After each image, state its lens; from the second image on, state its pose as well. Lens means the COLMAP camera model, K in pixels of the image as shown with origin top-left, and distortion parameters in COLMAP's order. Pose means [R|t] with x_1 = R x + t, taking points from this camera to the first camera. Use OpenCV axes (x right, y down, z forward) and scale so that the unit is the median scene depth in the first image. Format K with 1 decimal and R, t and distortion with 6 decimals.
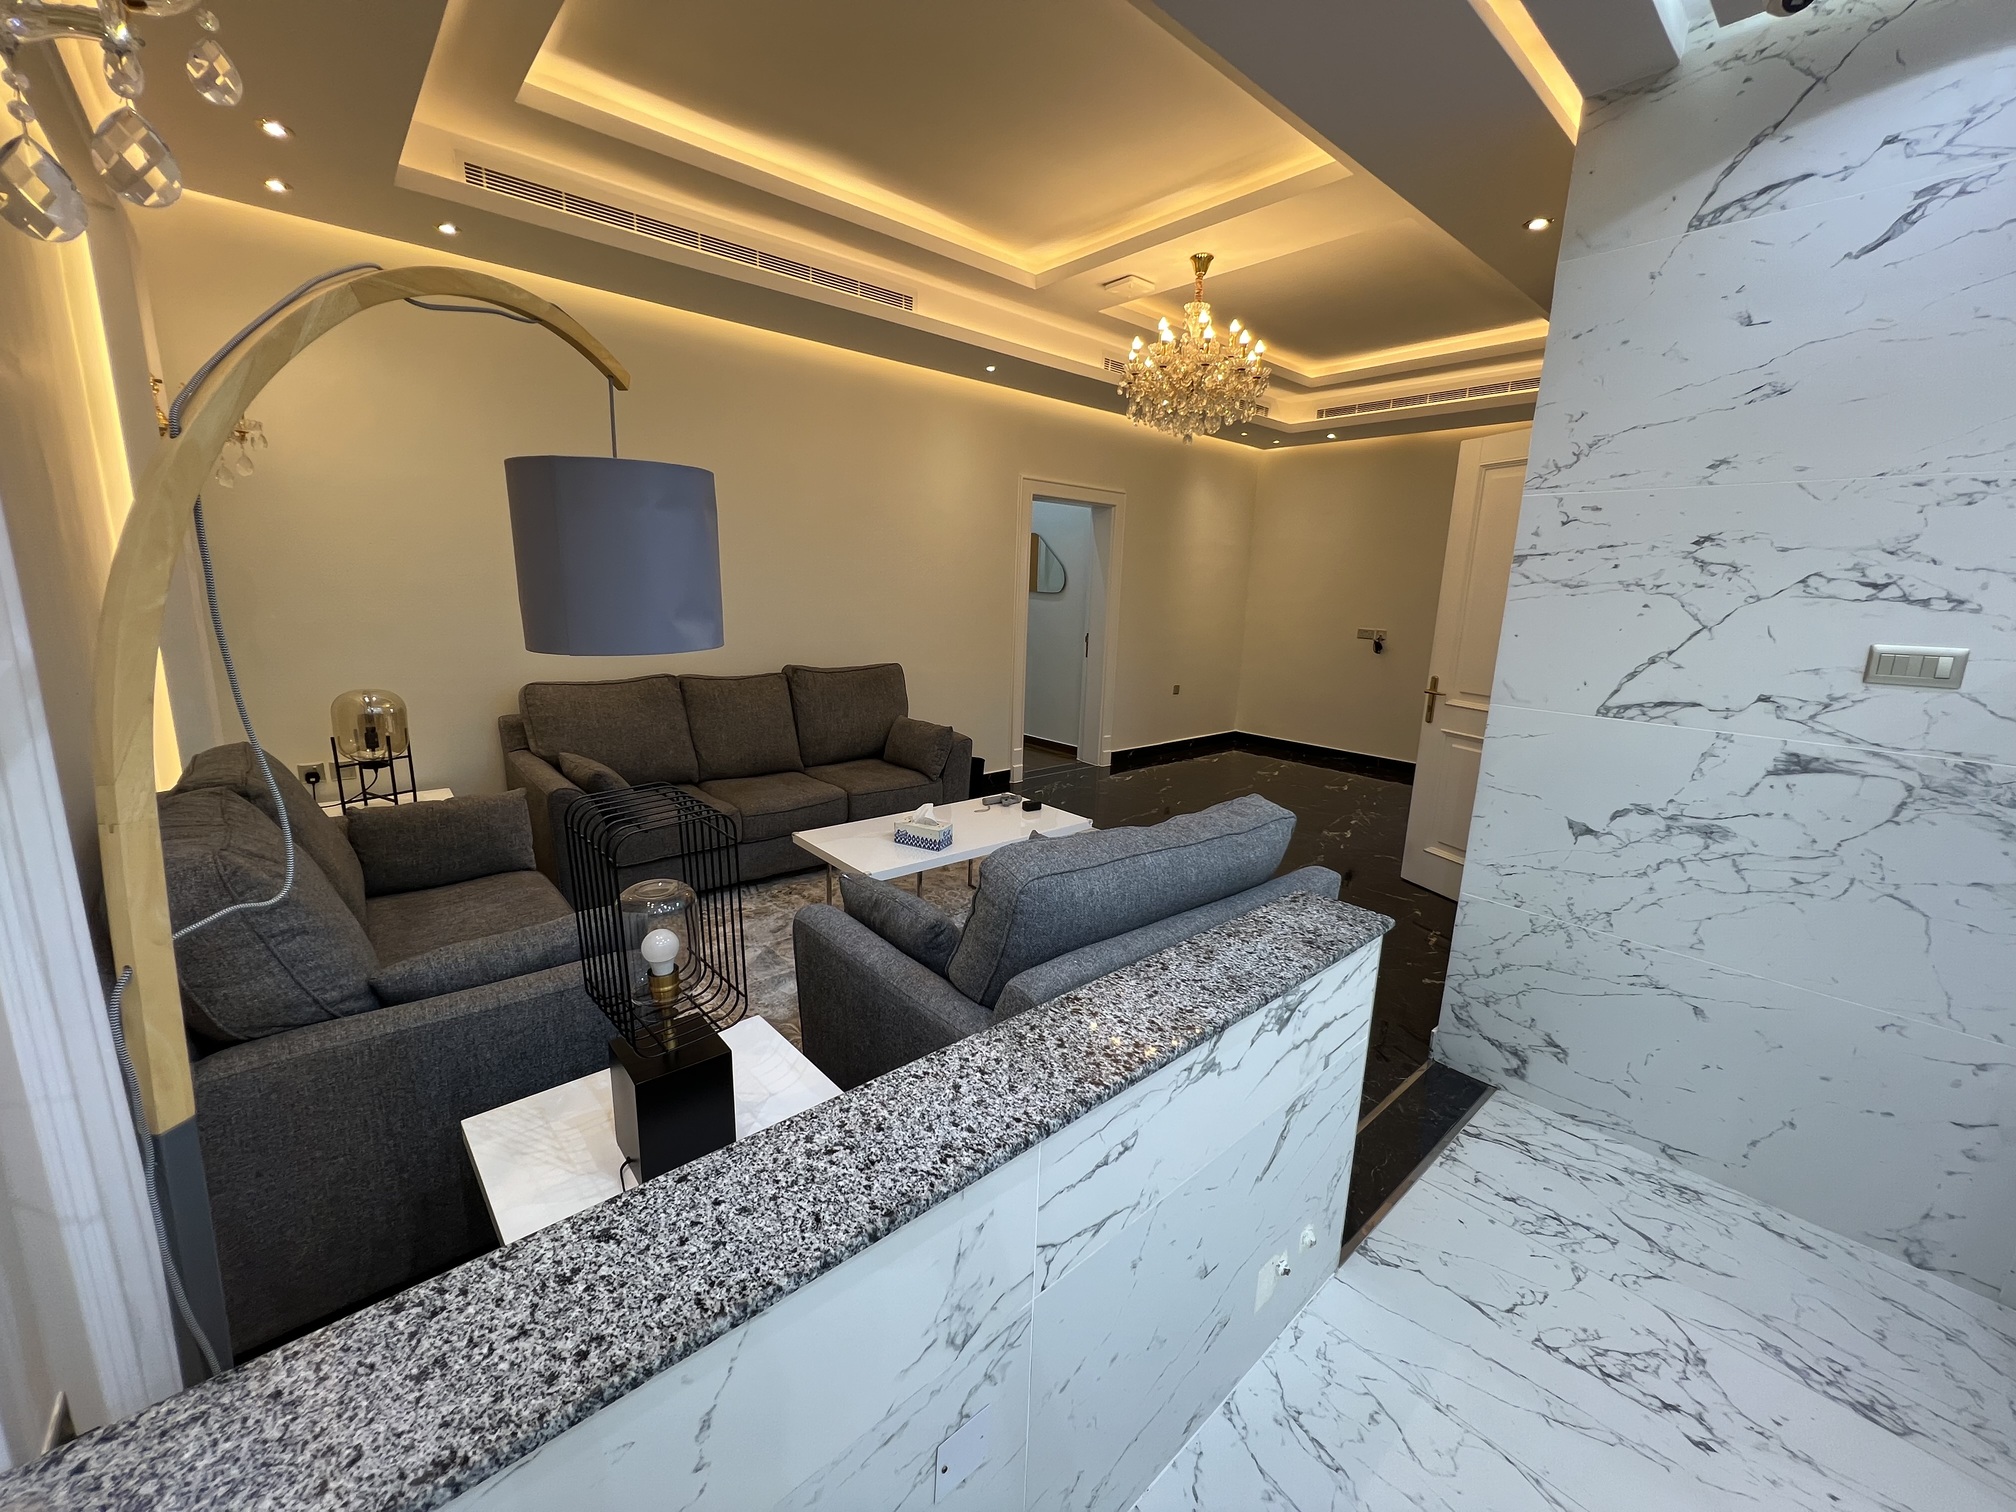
lens RADIAL K [[808.9, 0, 1010.5], [0, 808.9, 754.1], [0, 0, 1]] dist [0.000518, -0.000068]
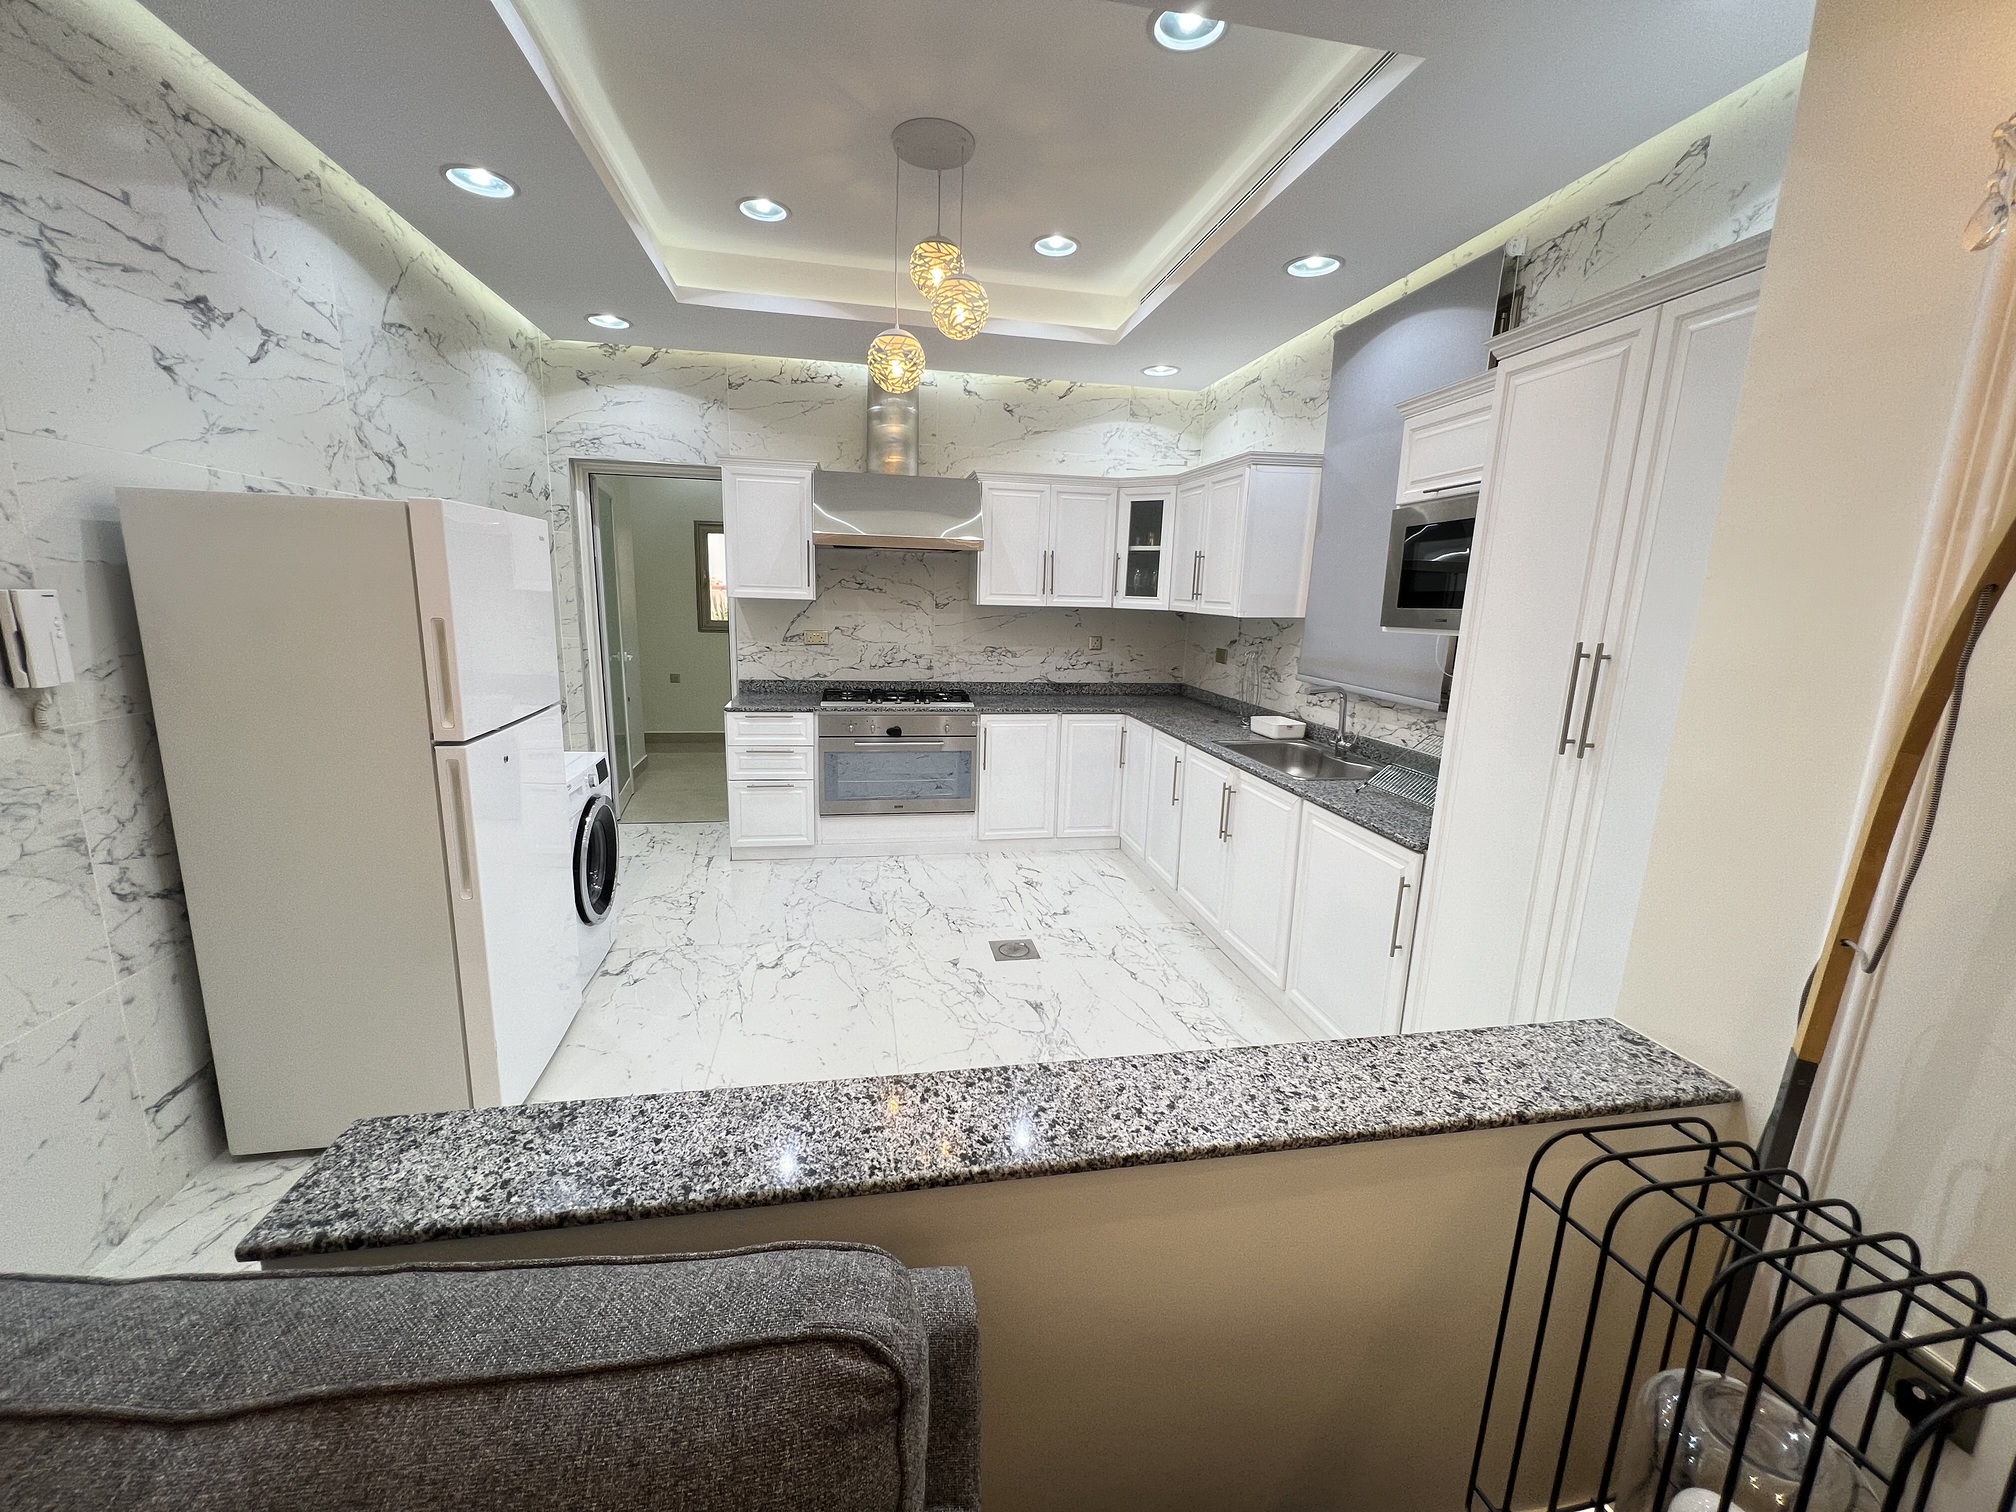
lens RADIAL K [[808.9, 0, 999.8], [0, 808.9, 752.3], [0, 0, 1]] dist [0.000518, -0.000068]
pose [[-0.847810, -0.159681, 0.505688, -0.218929], [0.054809, 0.922096, 0.383059, -0.275064], [-0.527461, 0.352477, -0.773010, 1.157008]]
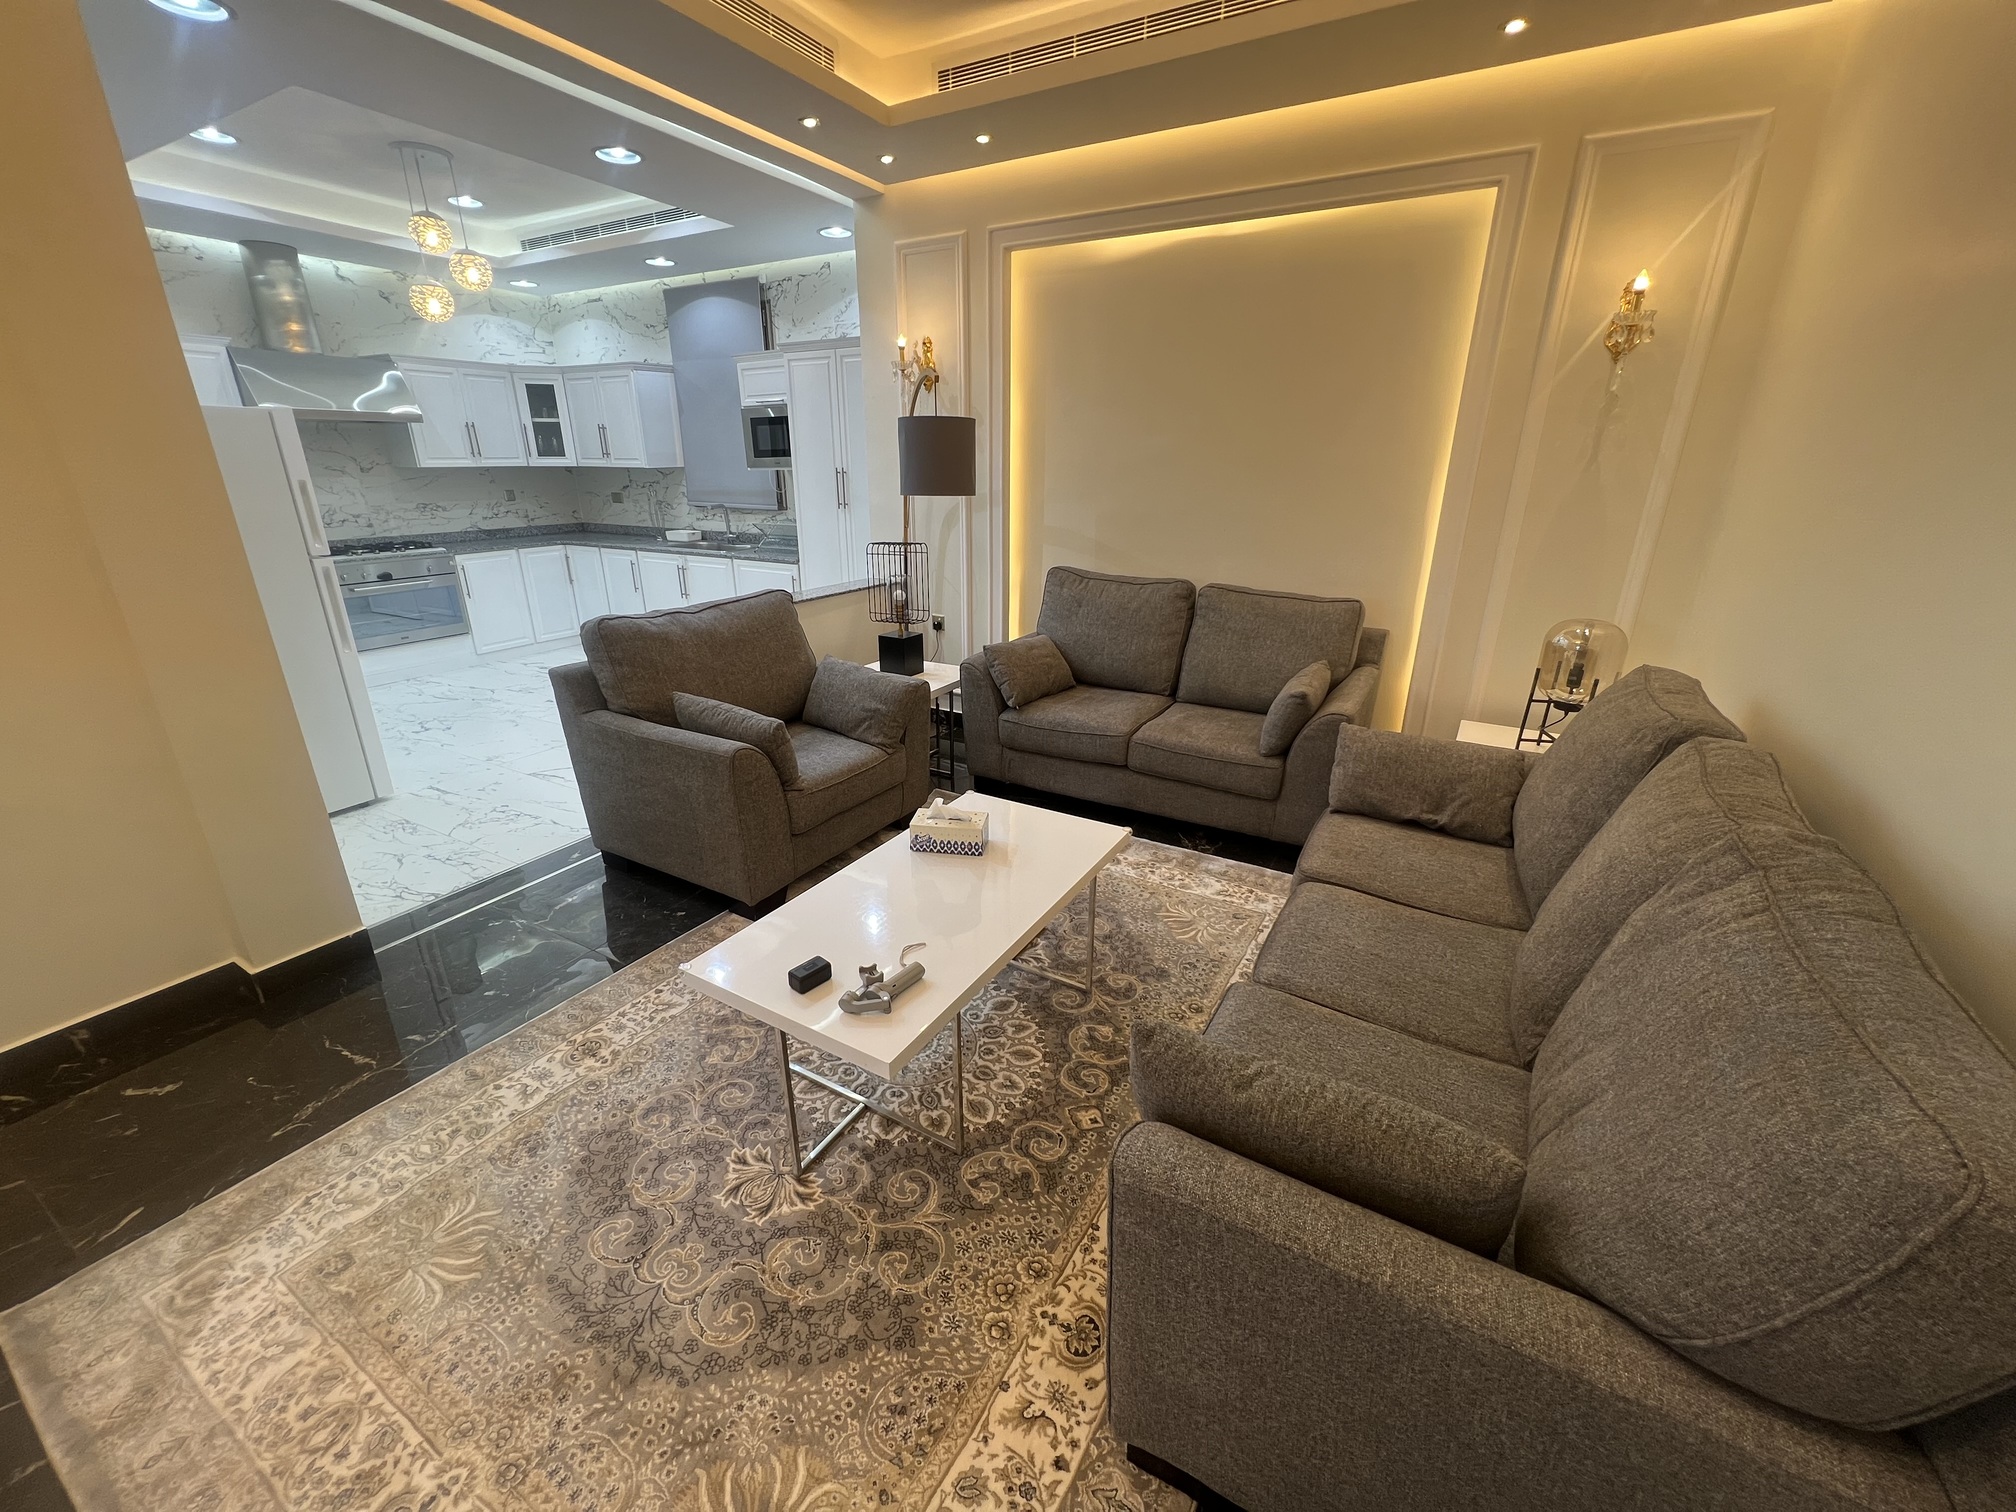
lens RADIAL K [[808.9, 0, 1001.7], [0, 808.9, 751.5], [0, 0, 1]] dist [0.000518, -0.000068]
pose [[-0.948944, 0.076242, -0.306093, 0.131702], [-0.096145, 0.854276, 0.510851, -0.675018], [0.300437, 0.514199, -0.803329, 3.135749]]
